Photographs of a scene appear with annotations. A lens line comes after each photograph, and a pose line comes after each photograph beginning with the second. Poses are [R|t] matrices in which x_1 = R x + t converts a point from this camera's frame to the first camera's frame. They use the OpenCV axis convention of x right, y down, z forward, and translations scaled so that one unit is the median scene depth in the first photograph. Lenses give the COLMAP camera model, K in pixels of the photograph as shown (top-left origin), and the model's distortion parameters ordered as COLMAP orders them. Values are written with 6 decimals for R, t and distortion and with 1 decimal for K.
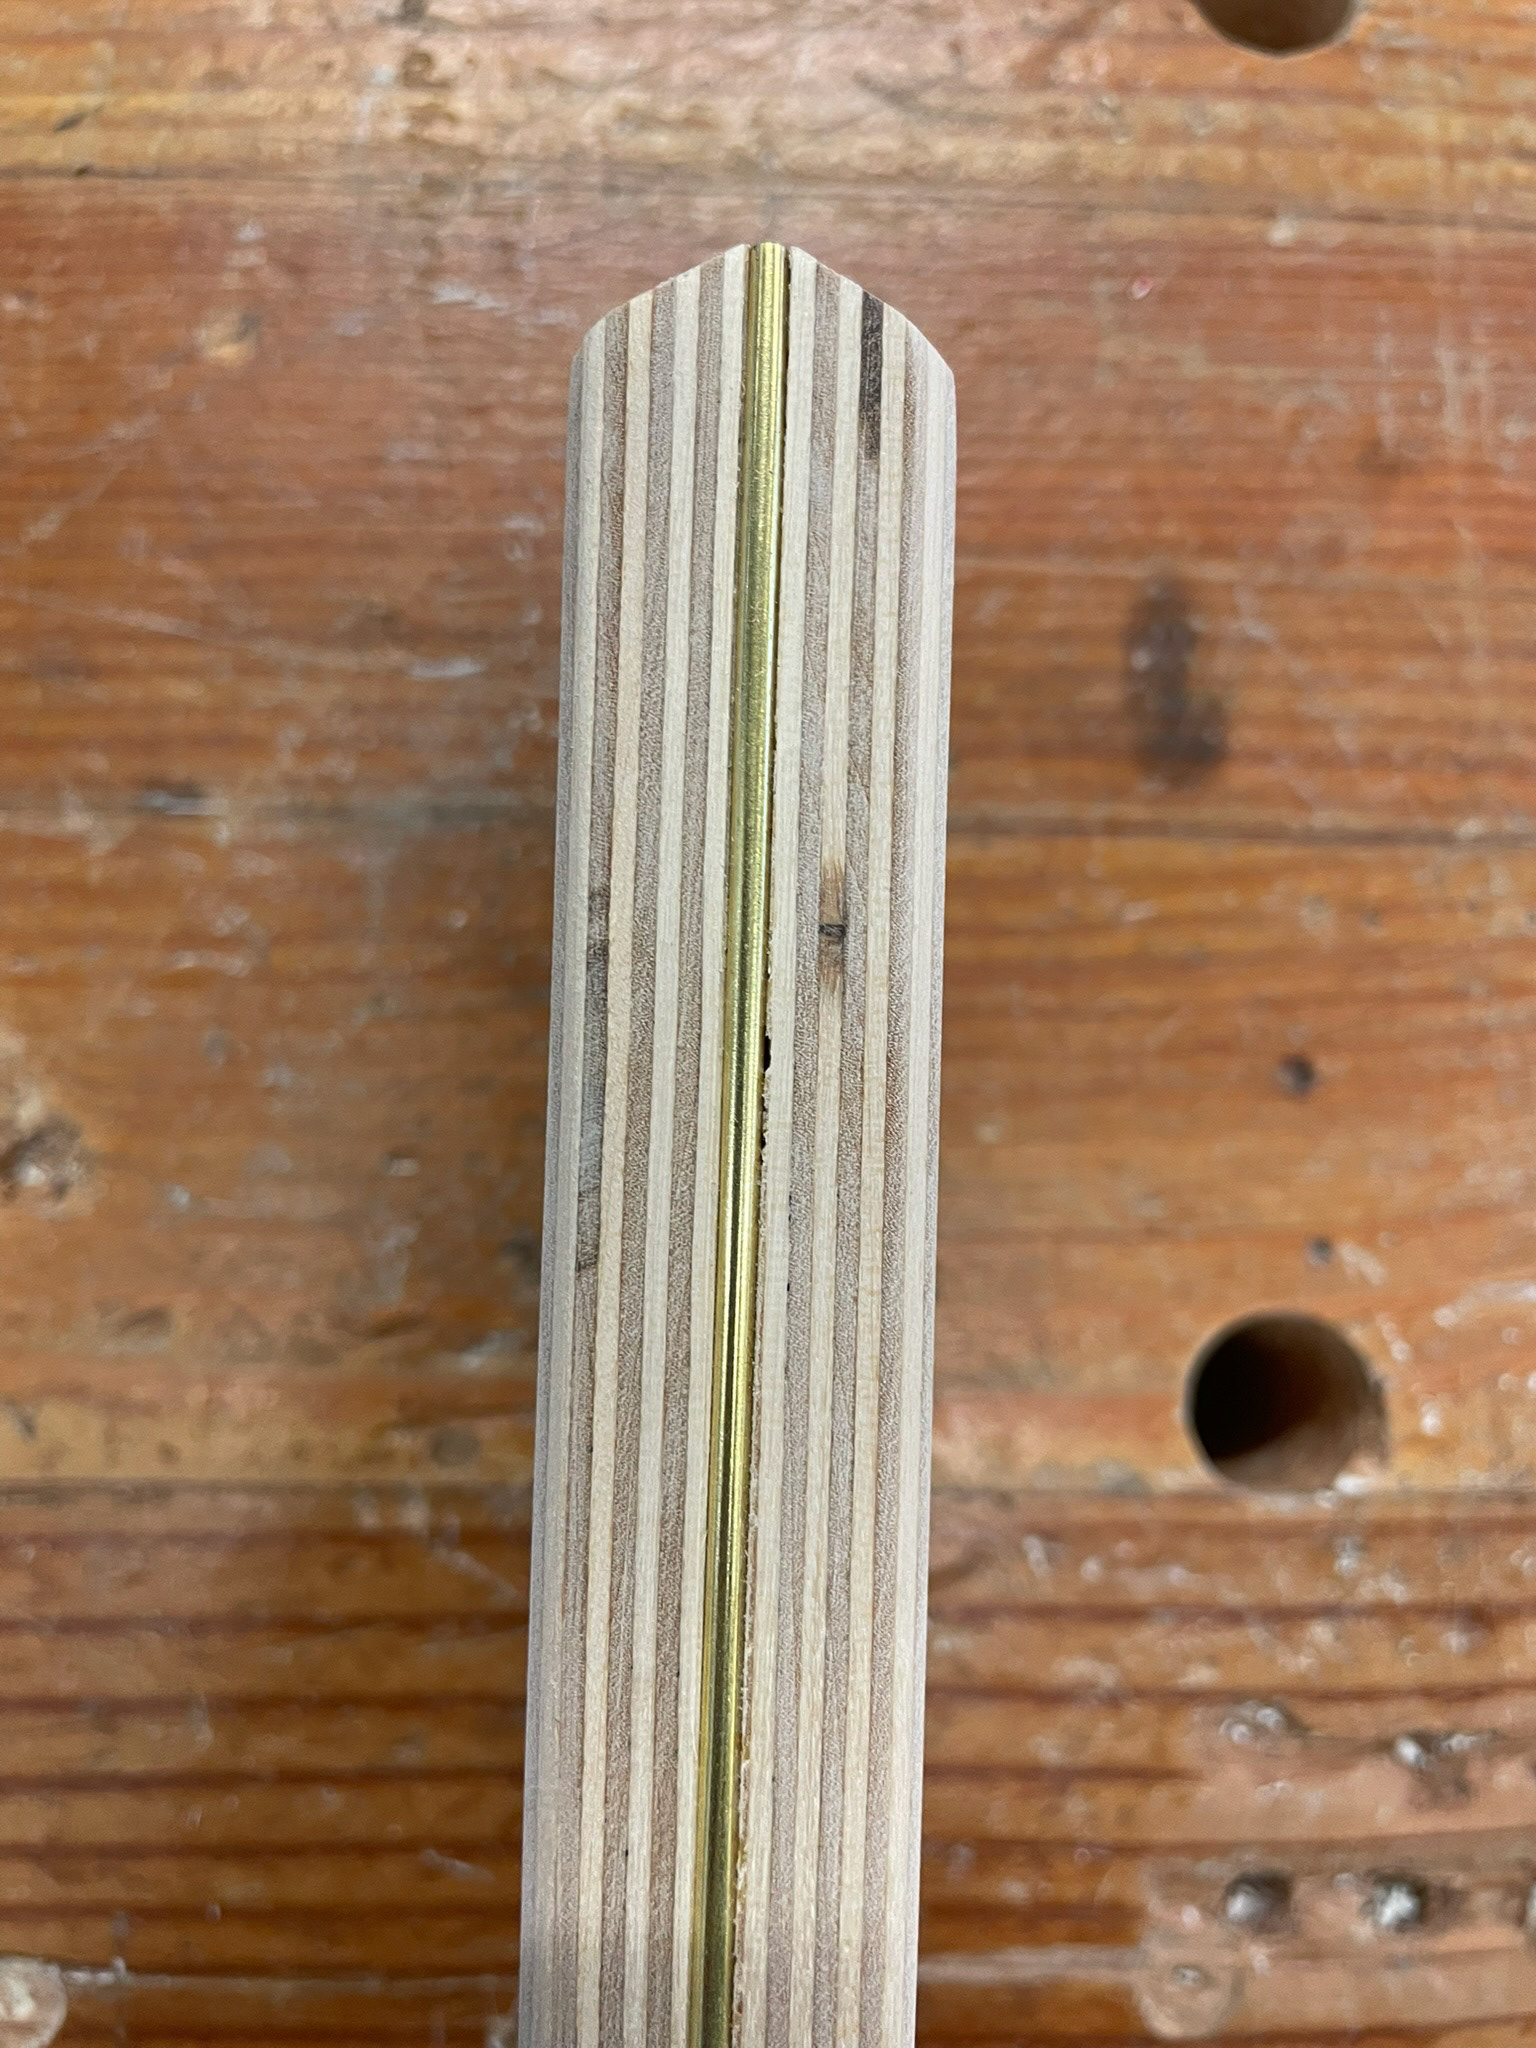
lens RADIAL K [[1558.4, 0, 768.0], [0, 1558.4, 1024.0], [0, 0, 1]] dist [0.047311, -0.108505]
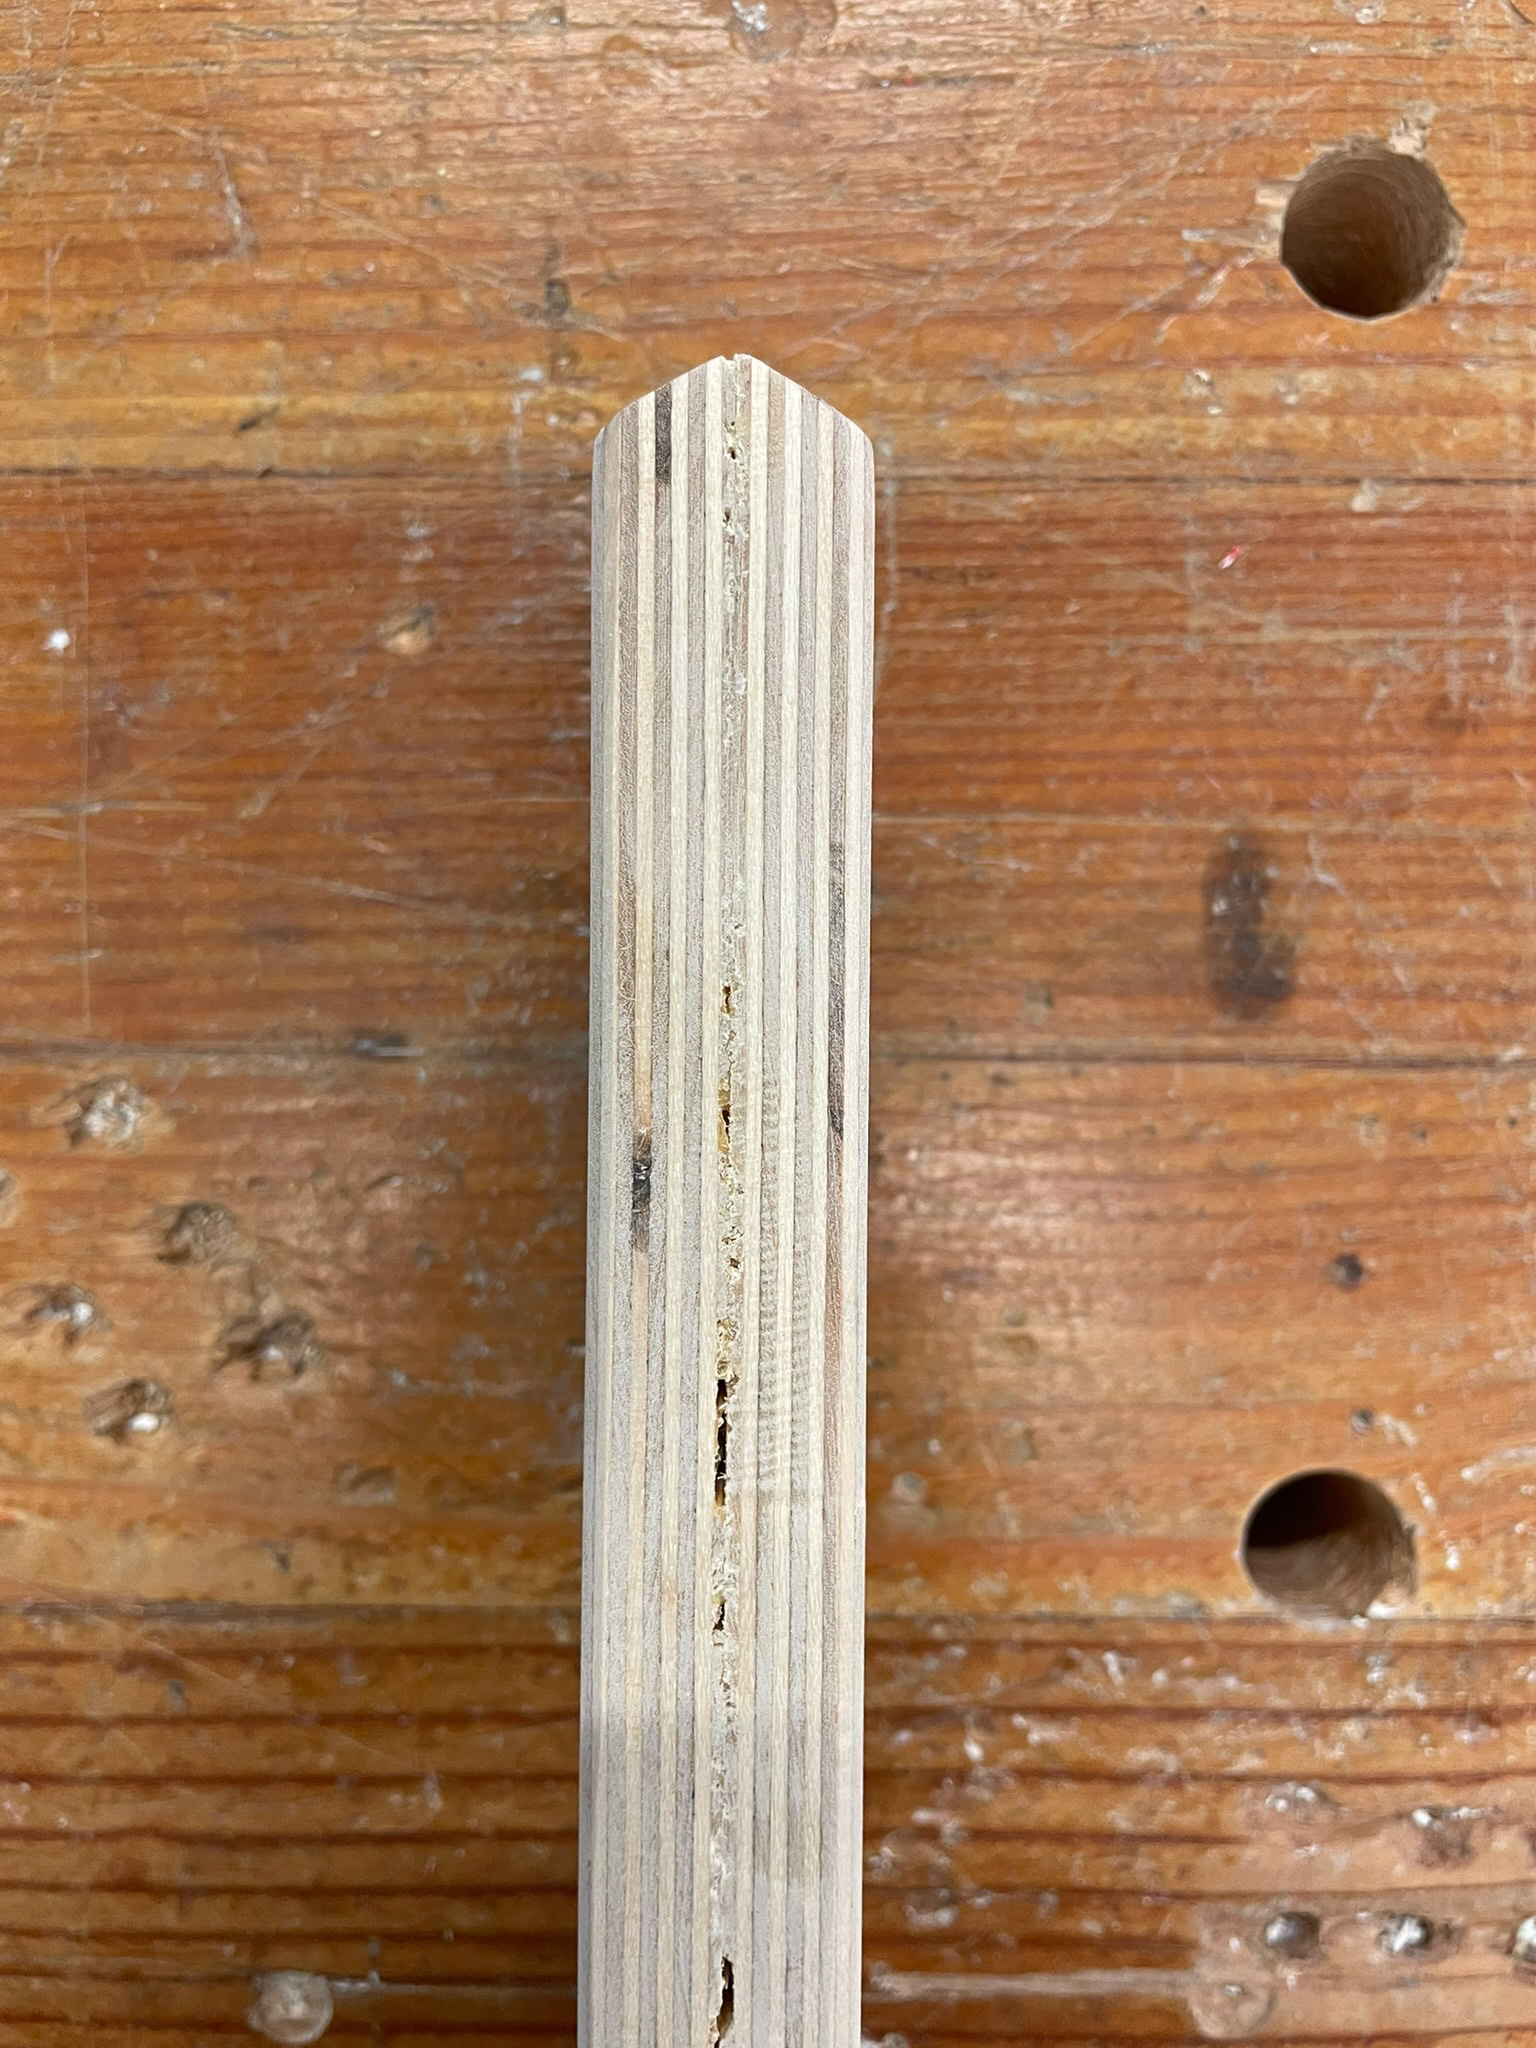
lens RADIAL K [[1558.4, 0, 768.0], [0, 1558.4, 1024.0], [0, 0, 1]] dist [0.047311, -0.108505]
pose [[0.996407, -0.017546, -0.082852, 0.013208], [0.005572, 0.989765, -0.142600, 0.017772], [0.084506, 0.141626, 0.986307, -0.238300]]
